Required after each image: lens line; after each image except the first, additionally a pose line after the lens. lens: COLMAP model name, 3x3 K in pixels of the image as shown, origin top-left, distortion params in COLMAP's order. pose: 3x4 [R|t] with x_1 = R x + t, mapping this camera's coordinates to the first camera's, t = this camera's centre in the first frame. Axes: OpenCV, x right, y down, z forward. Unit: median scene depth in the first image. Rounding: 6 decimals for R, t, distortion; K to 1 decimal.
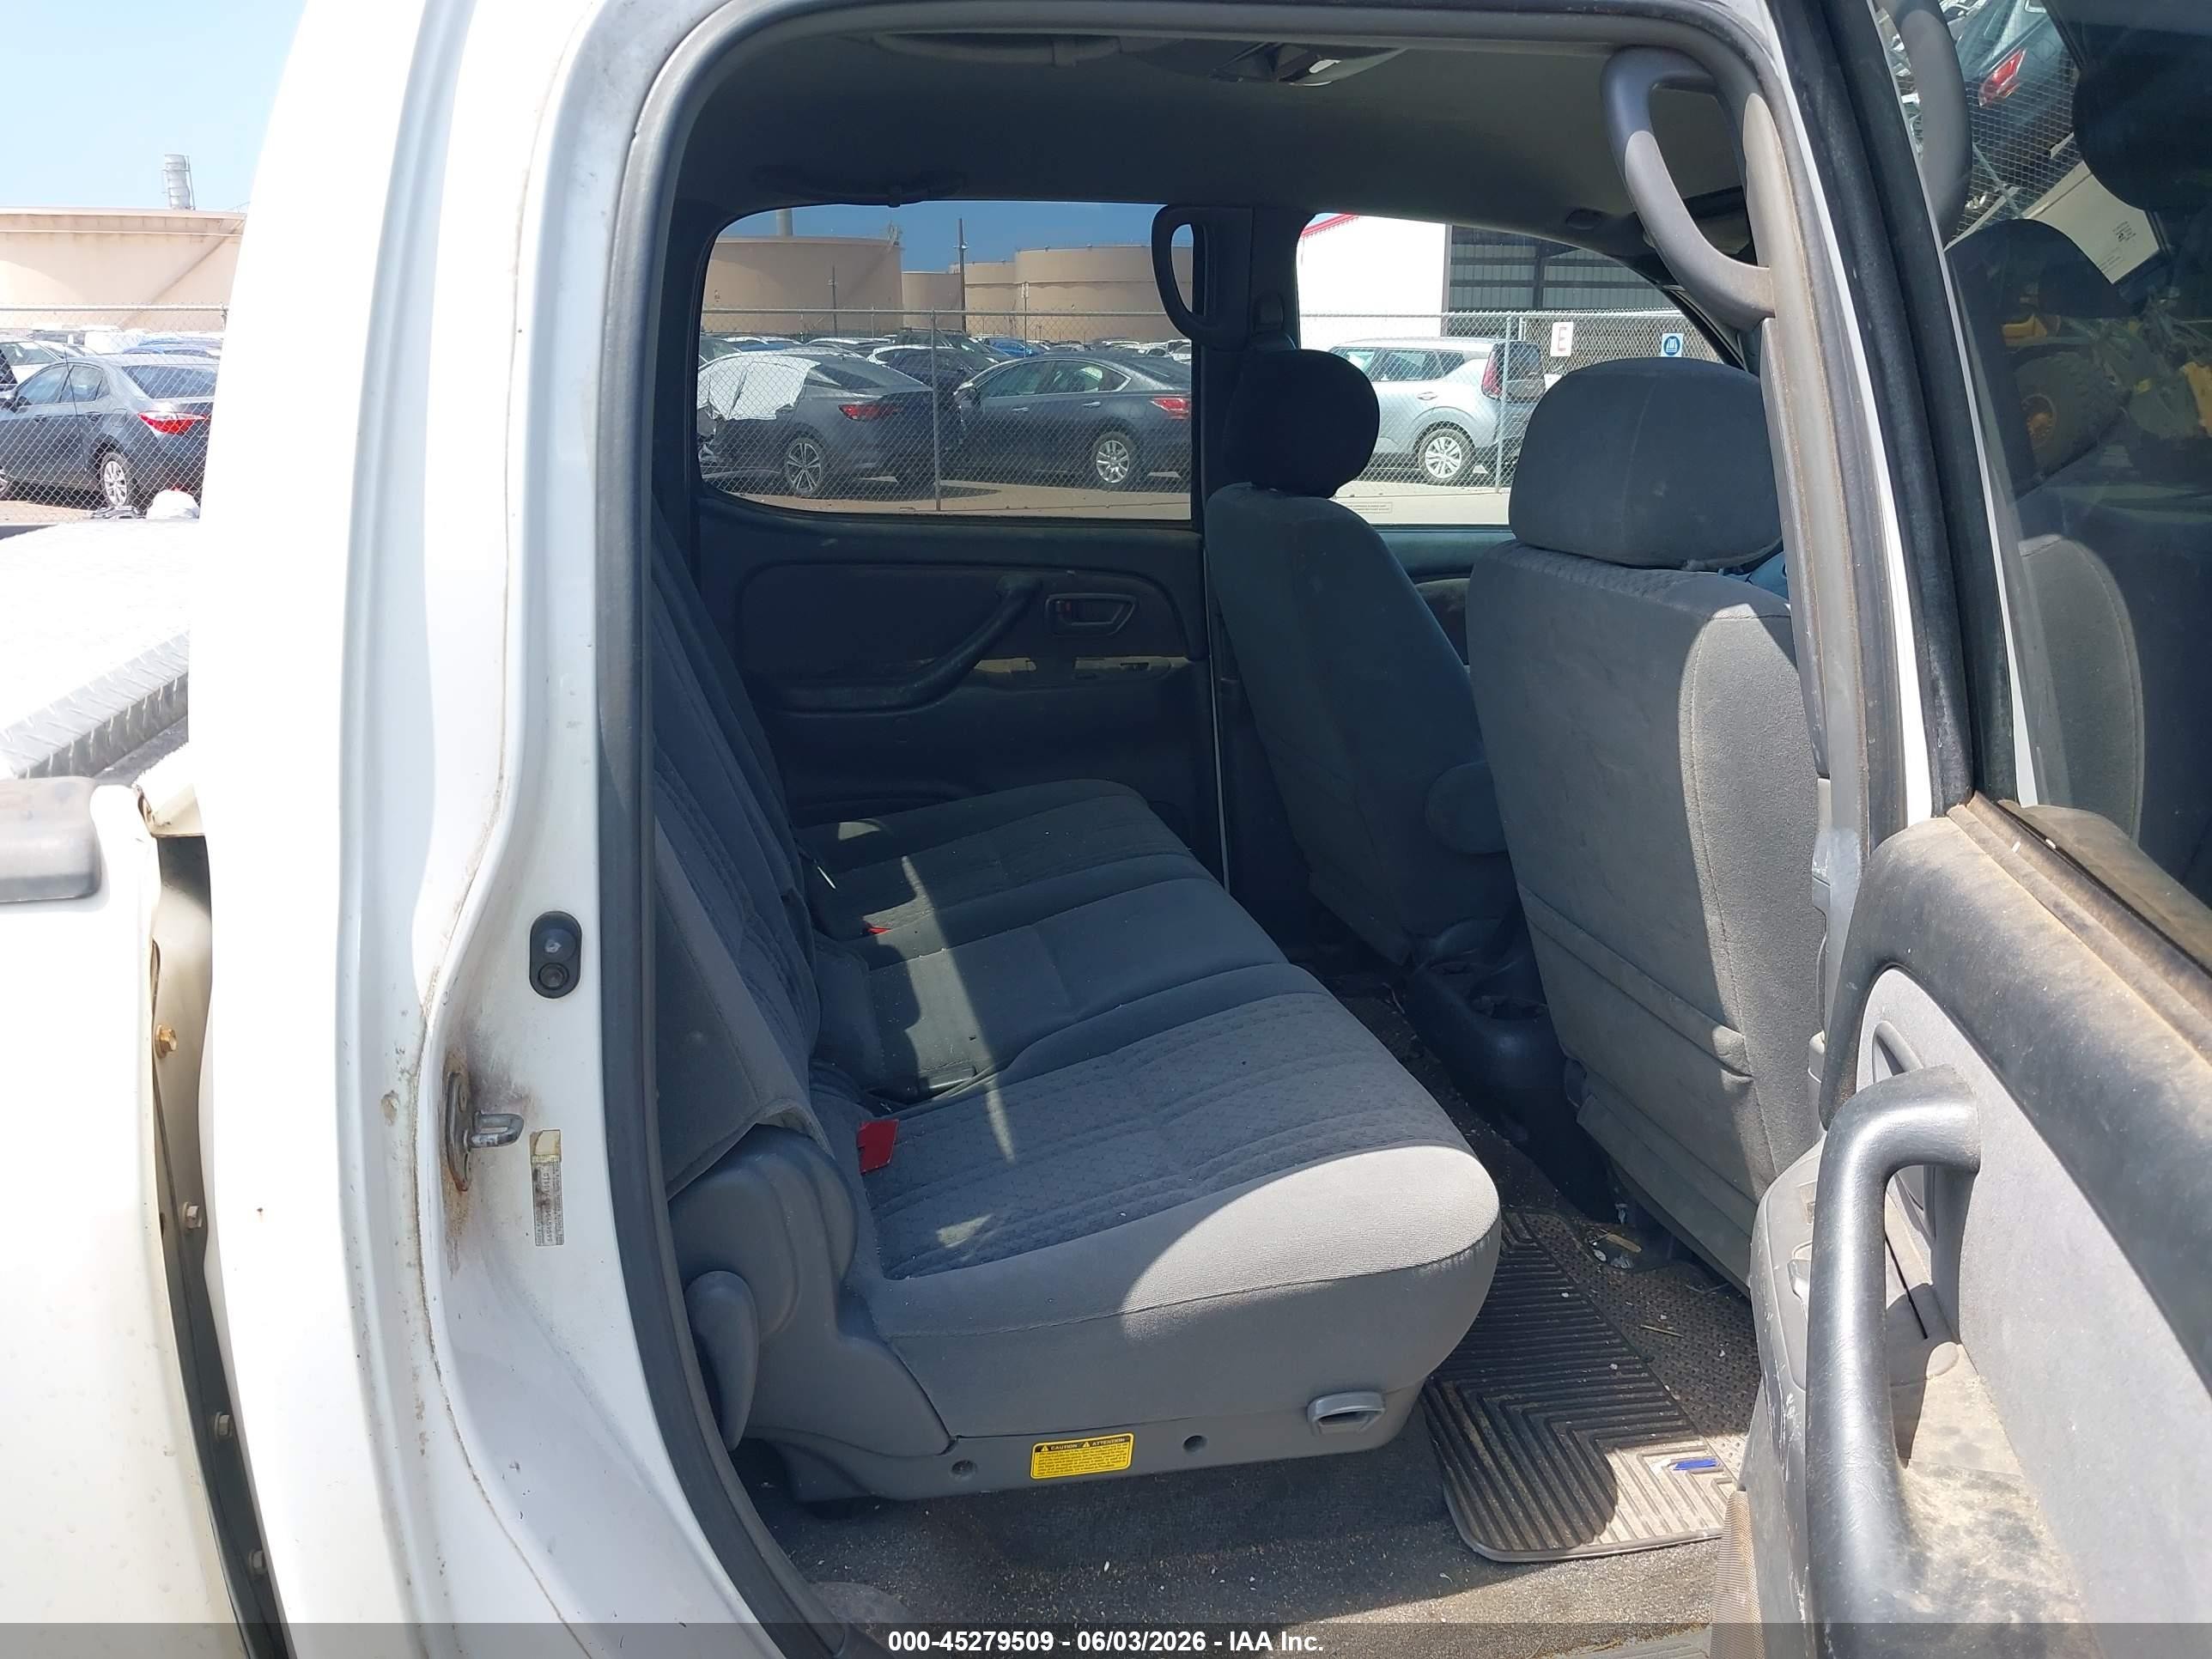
lens RADIAL K [[1745.4, 0, 1110.1], [0, 1745.4, 845.2], [0, 0, 1]] dist [0.036554, -0.061256]
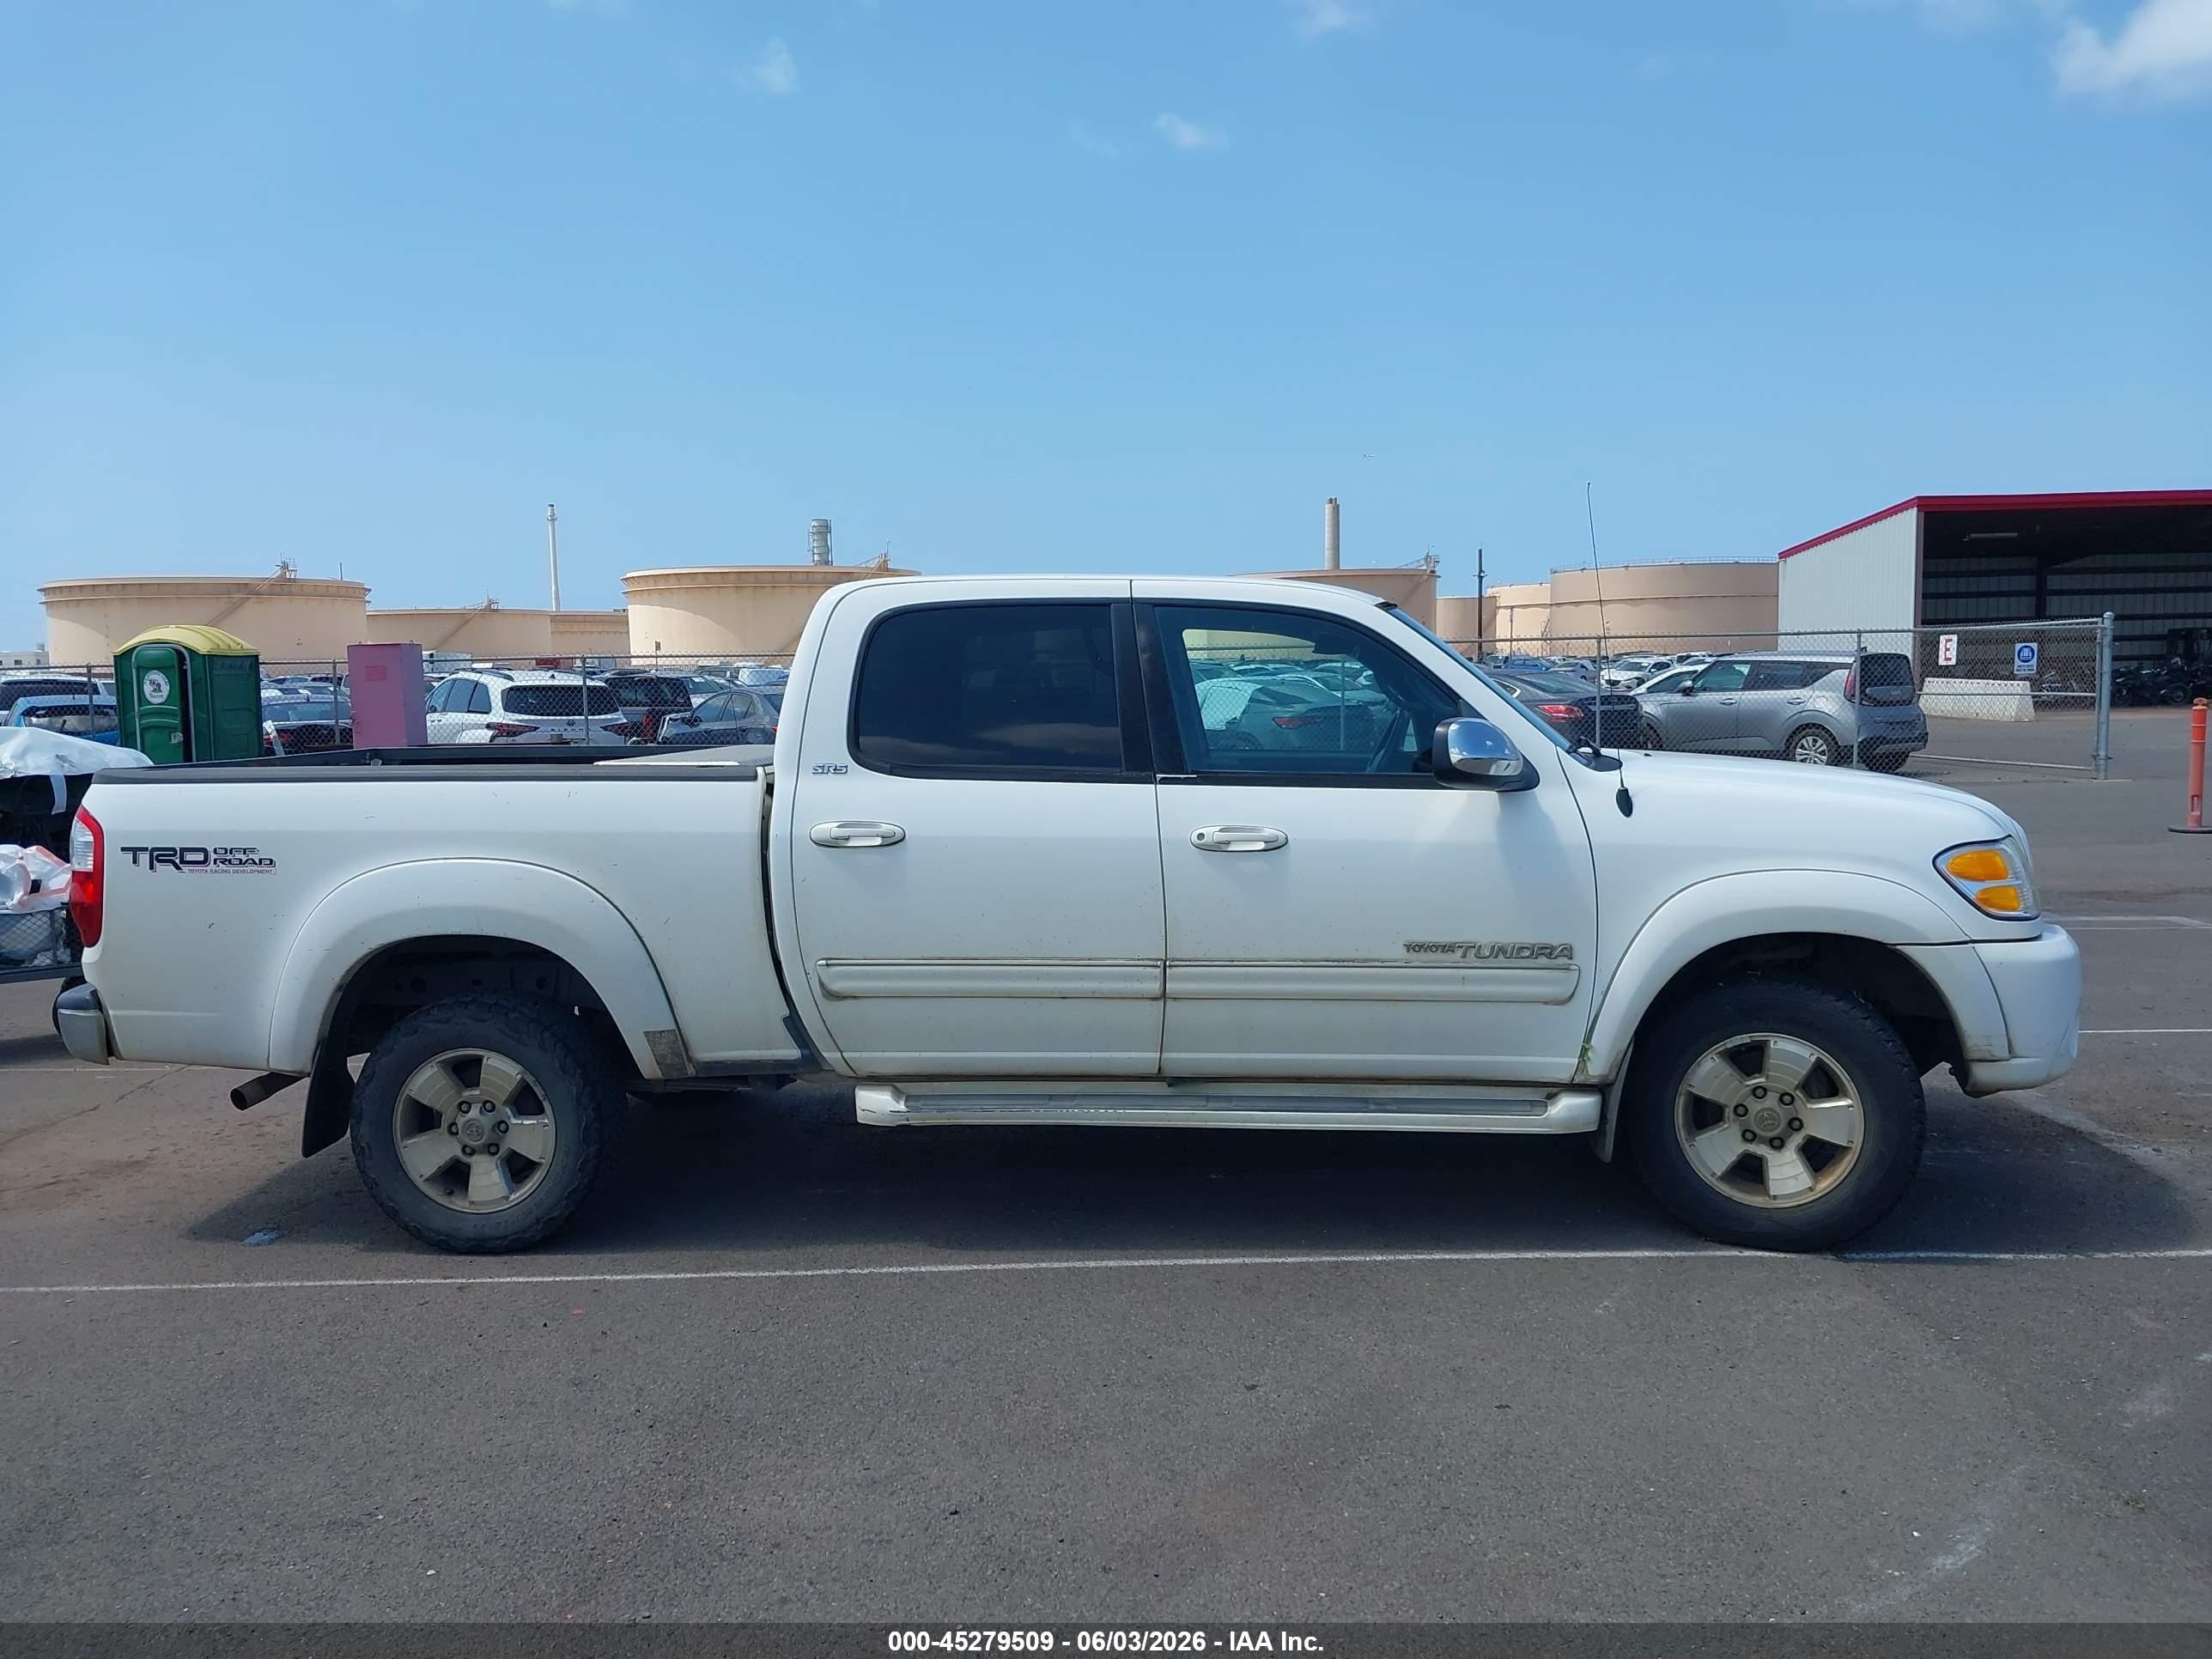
lens RADIAL K [[1745.4, 0, 1100.4], [0, 1745.4, 837.4], [0, 0, 1]] dist [0.036554, -0.061256]
pose [[0.952869, 0.009334, -0.303239, 0.081920], [-0.063290, 0.983651, -0.168598, 0.040582], [0.296707, 0.179844, 0.937881, -0.148095]]
